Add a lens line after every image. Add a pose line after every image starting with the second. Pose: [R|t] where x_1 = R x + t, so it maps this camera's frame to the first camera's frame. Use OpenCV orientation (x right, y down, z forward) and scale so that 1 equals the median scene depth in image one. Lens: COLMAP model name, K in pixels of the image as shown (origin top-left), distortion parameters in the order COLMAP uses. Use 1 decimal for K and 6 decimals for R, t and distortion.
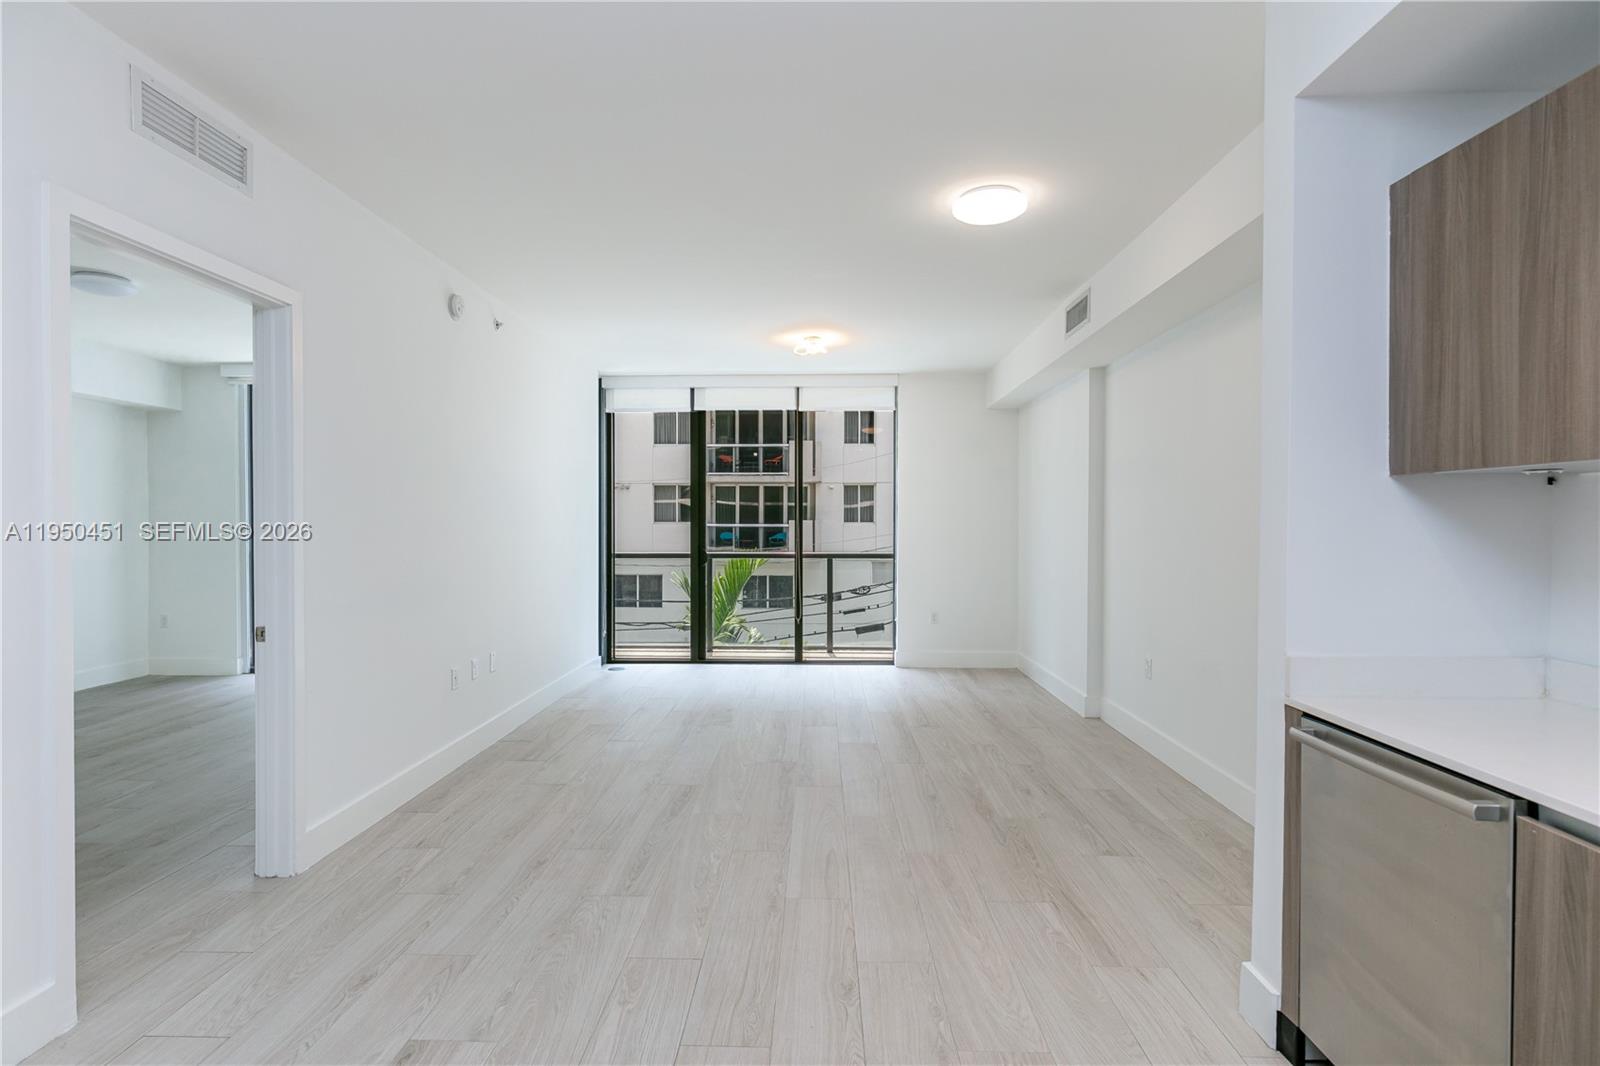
lens RADIAL K [[797.6, 0, 792.3], [0, 797.6, 532.2], [0, 0, 1]] dist [-0.001809, 0.000112]
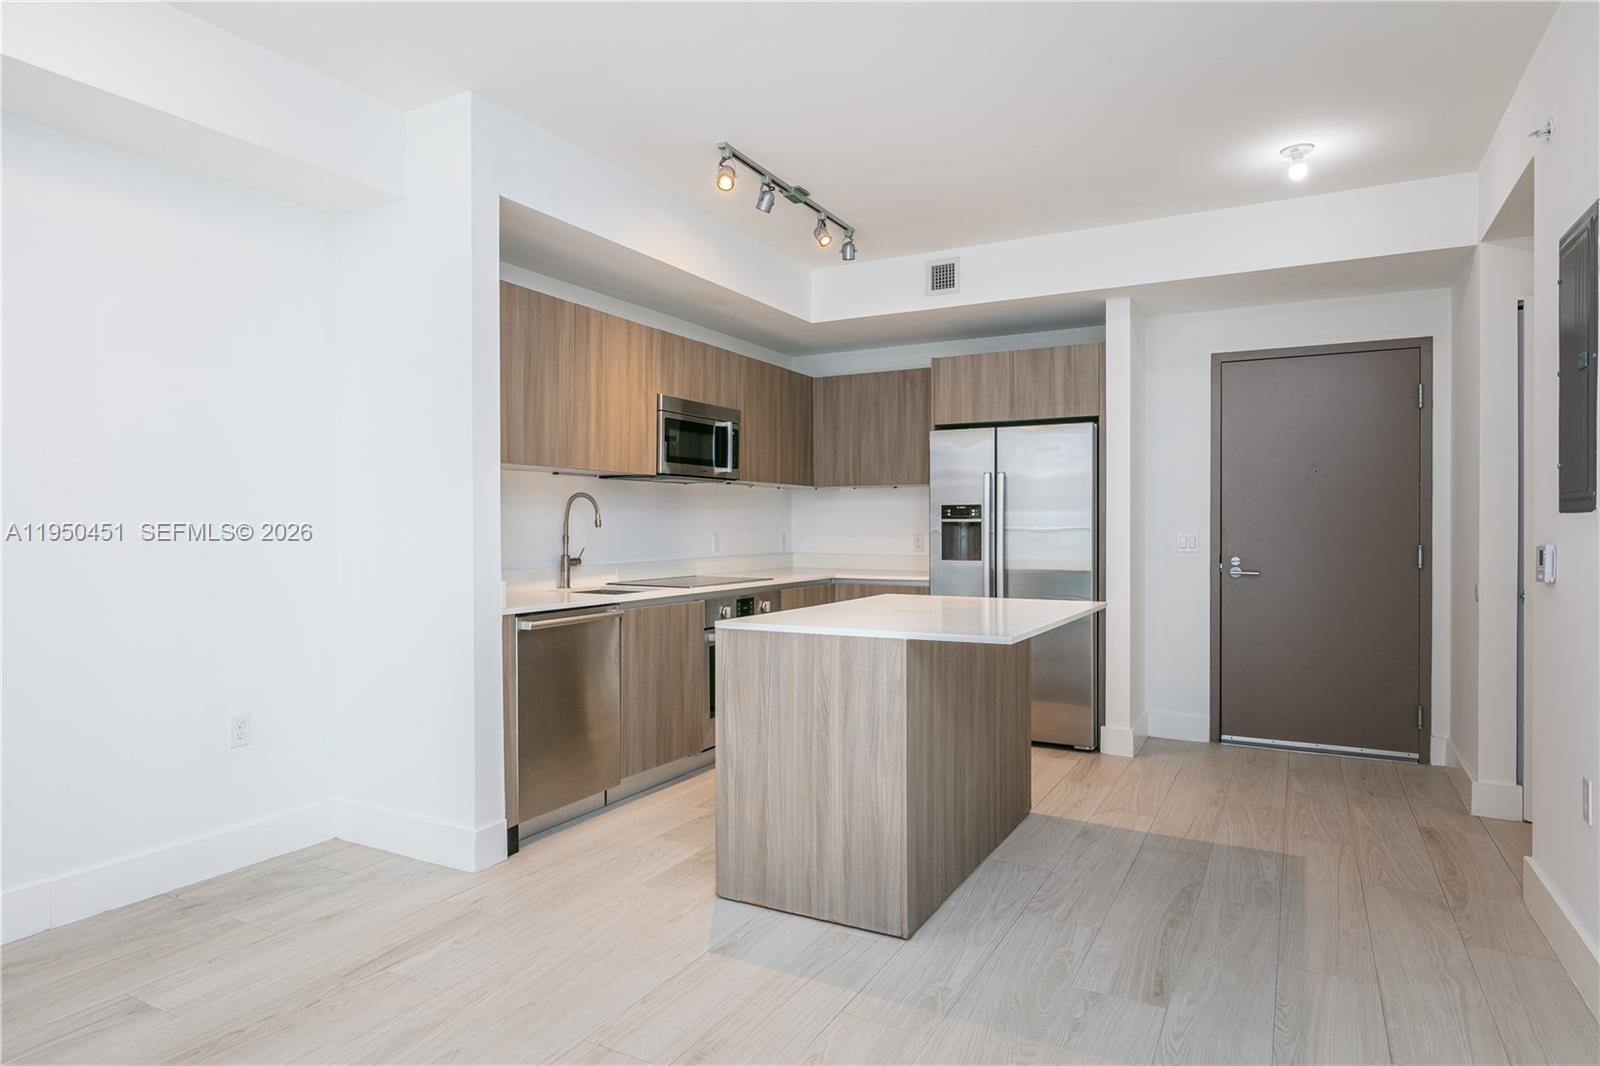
lens RADIAL K [[927.1, 0, 792.0], [0, 927.1, 529.7], [0, 0, 1]] dist [0.000627, -0.000178]
pose [[-0.893344, -0.000718, 0.449373, -0.152723], [0.006486, 0.999874, 0.014493, 0.010561], [-0.449327, 0.015862, -0.893227, 0.577970]]
